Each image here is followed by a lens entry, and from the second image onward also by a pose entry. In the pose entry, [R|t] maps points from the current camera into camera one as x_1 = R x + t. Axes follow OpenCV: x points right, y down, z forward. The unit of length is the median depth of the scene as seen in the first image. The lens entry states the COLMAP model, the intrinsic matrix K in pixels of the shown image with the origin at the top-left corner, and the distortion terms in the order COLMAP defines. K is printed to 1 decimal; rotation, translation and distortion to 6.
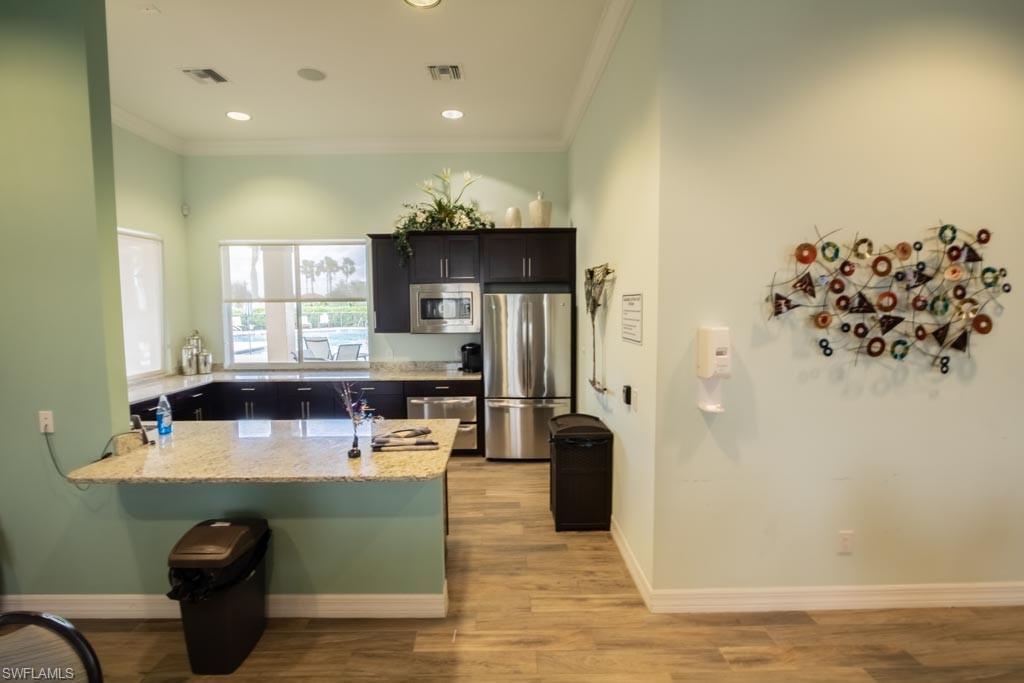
lens RADIAL K [[471.7, 0, 512.9], [0, 471.7, 339.6], [0, 0, 1]] dist [-0.000921, -0.000016]
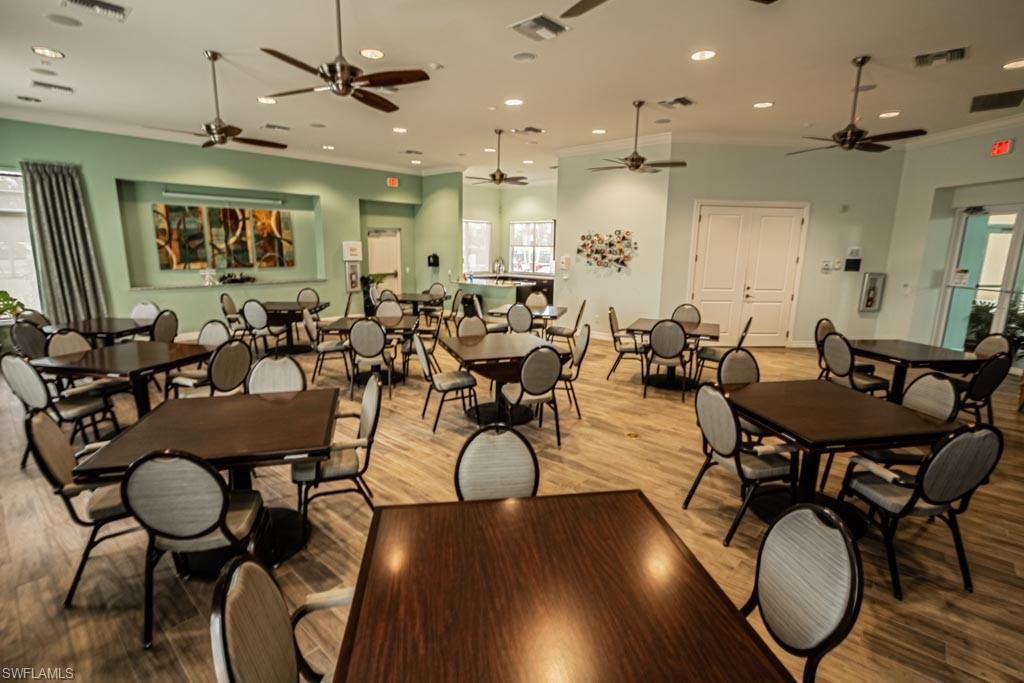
lens RADIAL K [[471.7, 0, 512.8], [0, 471.7, 343.2], [0, 0, 1]] dist [-0.000921, -0.000016]
pose [[0.734865, 0.151925, -0.660978, 2.804357], [-0.062499, 0.985610, 0.157055, 0.093042], [0.675328, -0.074104, 0.733786, -2.221310]]
